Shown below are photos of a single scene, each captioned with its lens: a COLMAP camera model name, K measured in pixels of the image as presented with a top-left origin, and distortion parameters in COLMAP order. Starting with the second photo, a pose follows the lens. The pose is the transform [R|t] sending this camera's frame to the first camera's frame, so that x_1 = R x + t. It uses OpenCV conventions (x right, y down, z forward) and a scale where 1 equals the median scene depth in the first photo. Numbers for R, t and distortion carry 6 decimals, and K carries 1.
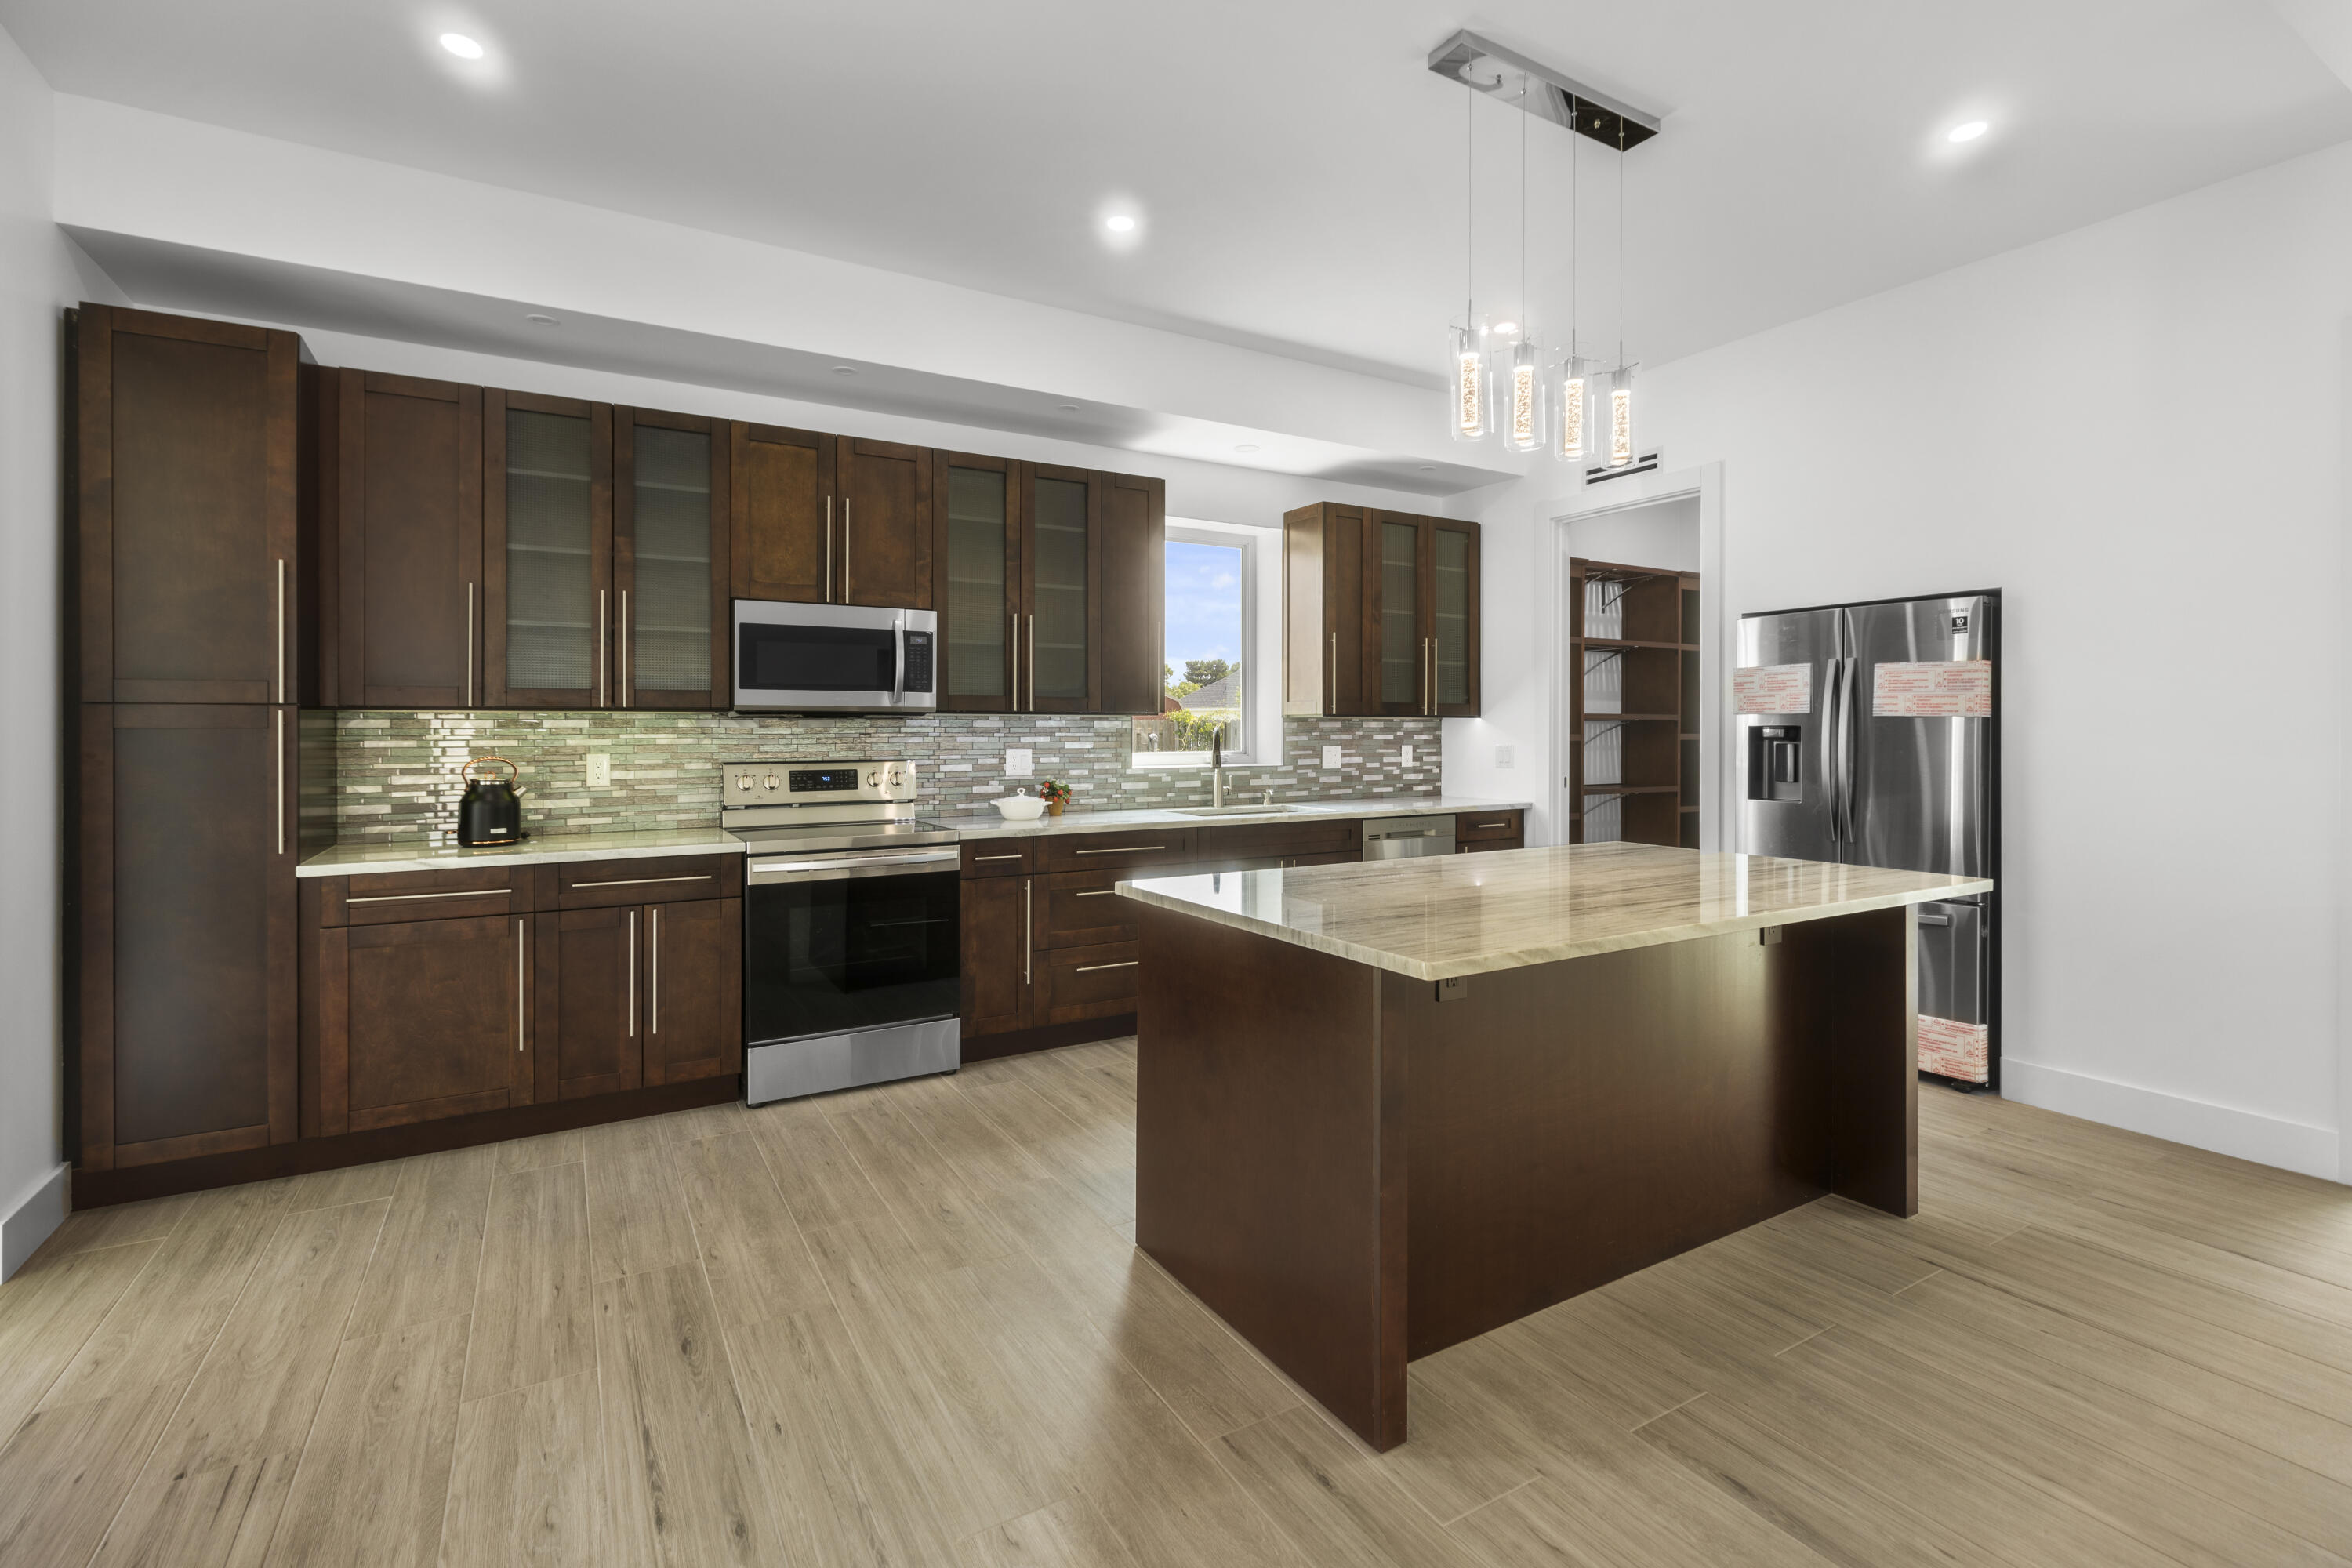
lens RADIAL K [[1062.3, 0, 1169.2], [0, 1062.3, 735.7], [0, 0, 1]] dist [-0.000419, 0.000095]
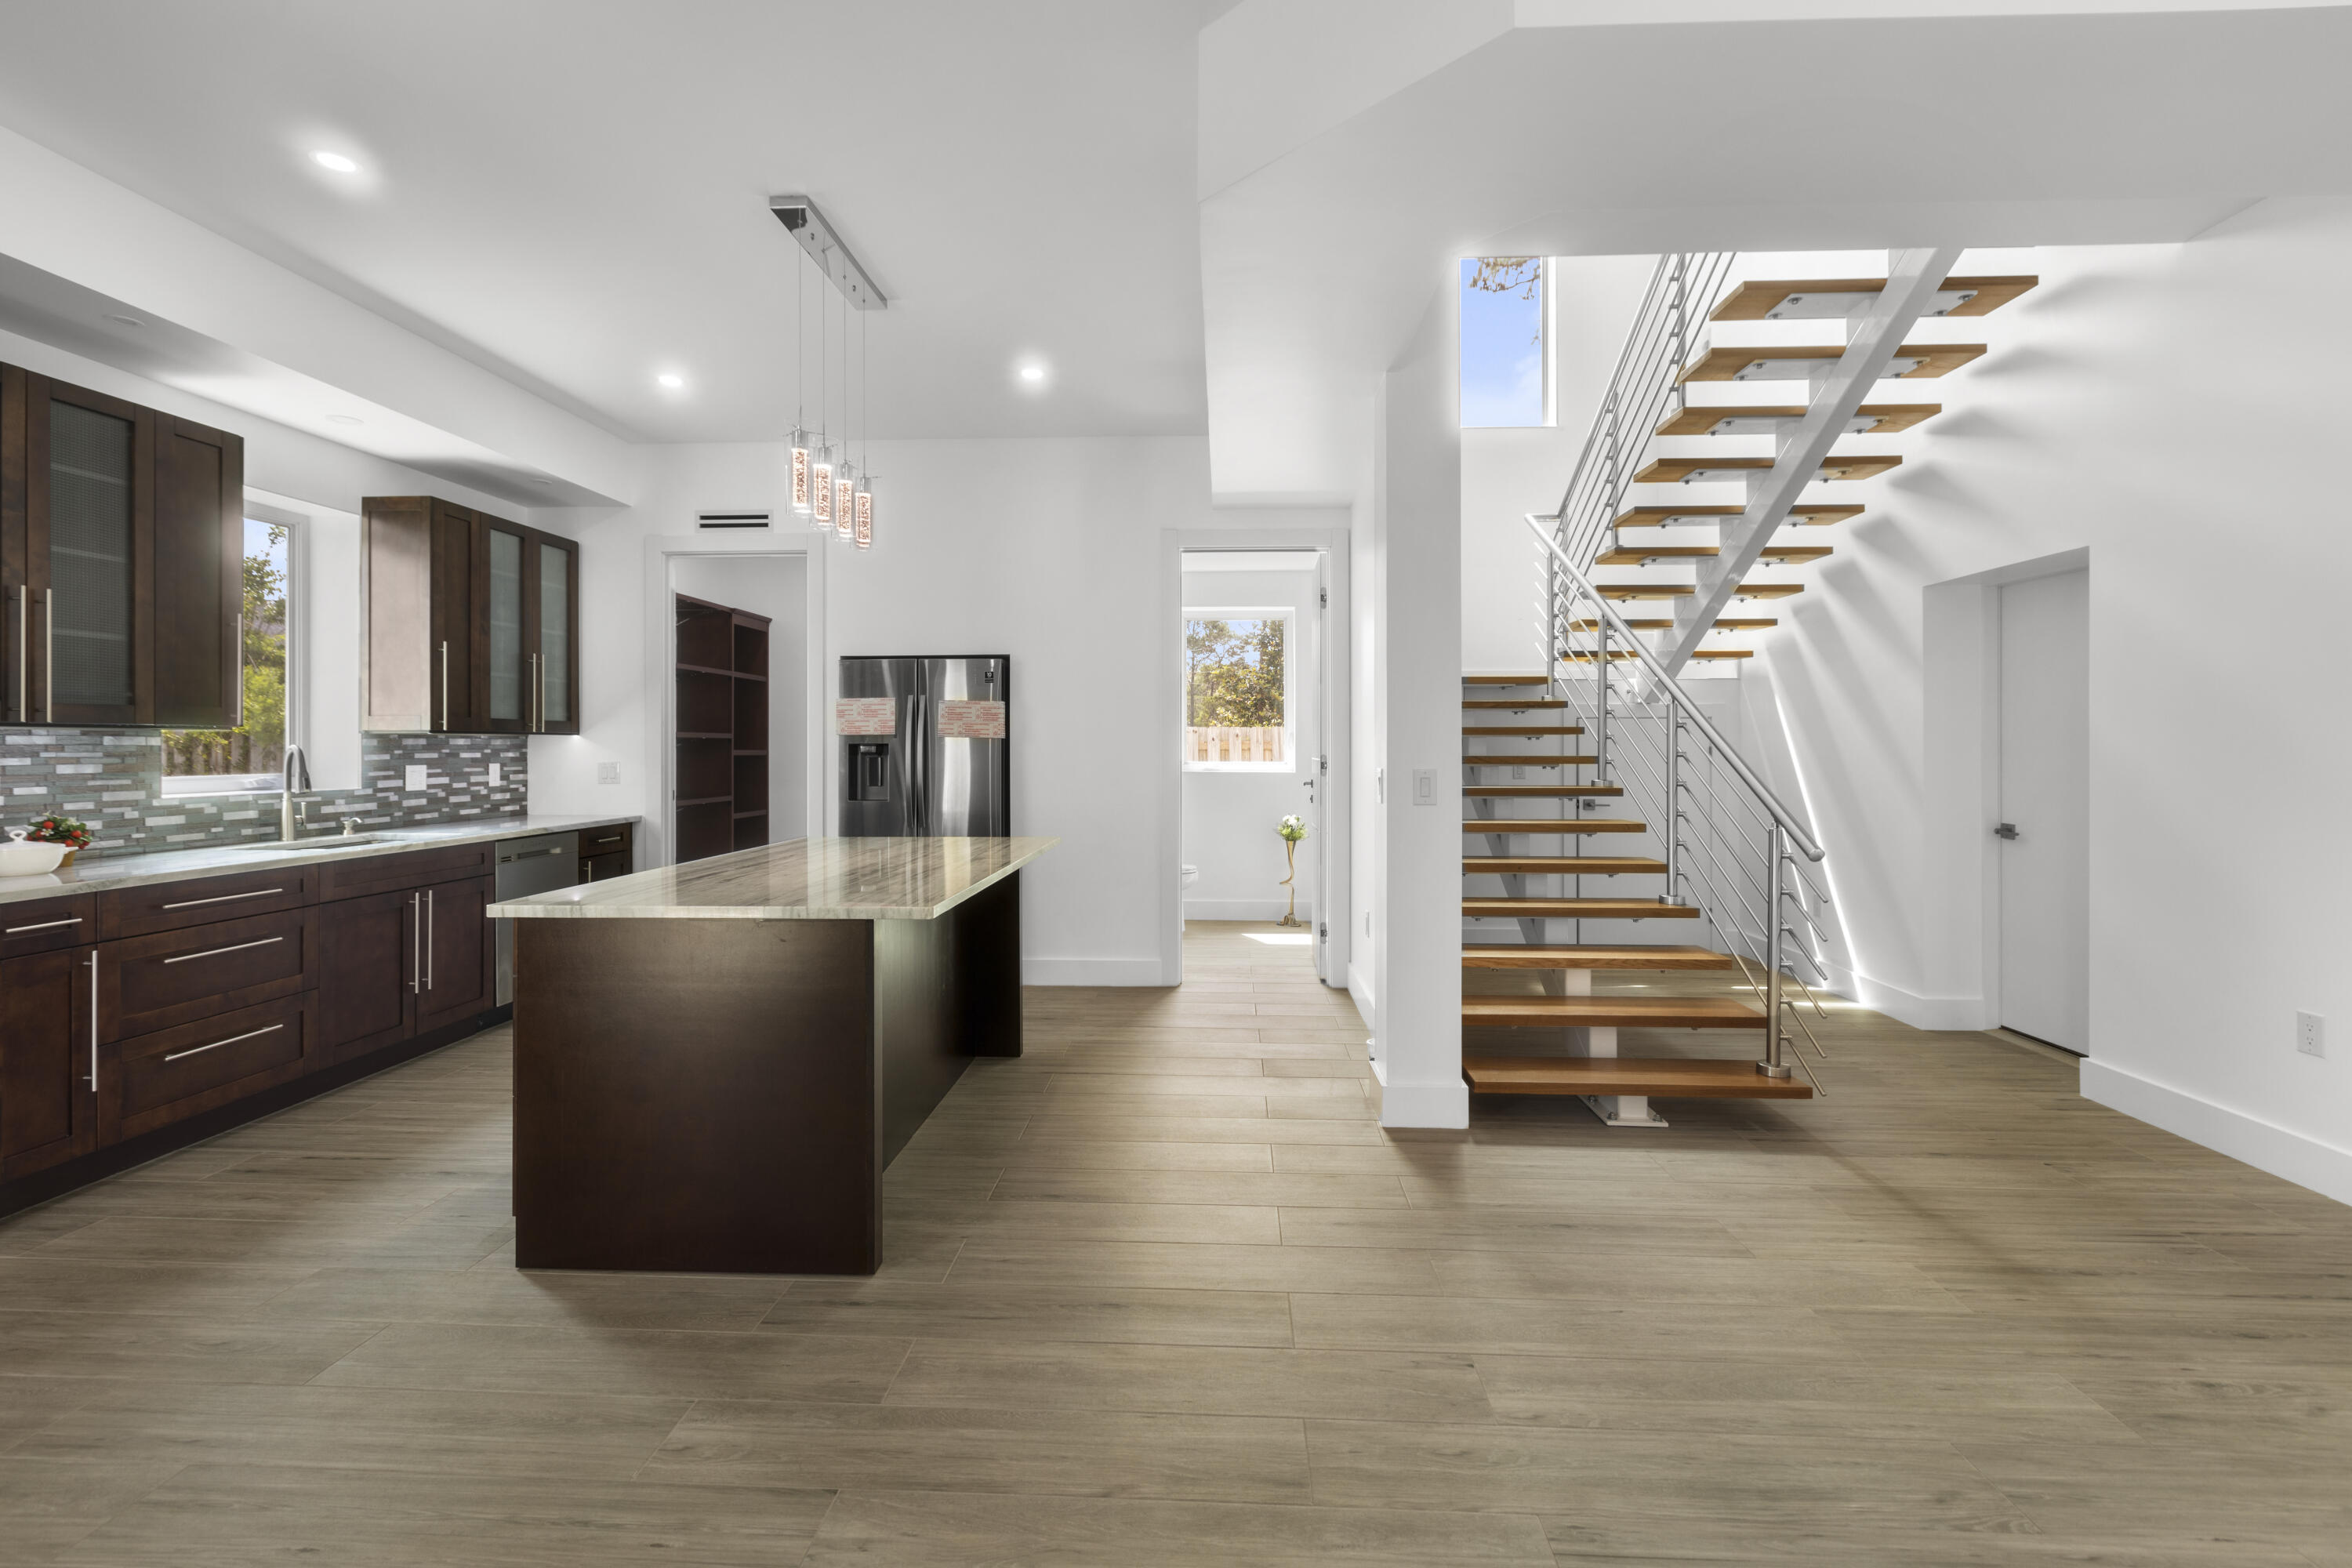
lens RADIAL K [[1056.1, 0, 1173.4], [0, 1056.1, 745.2], [0, 0, 1]] dist [-0.000038, -0.000381]
pose [[0.548456, -0.000141, 0.836179, -0.301636], [0.005822, 0.999976, -0.003650, -0.000510], [-0.836159, 0.006870, 0.548444, -0.031836]]
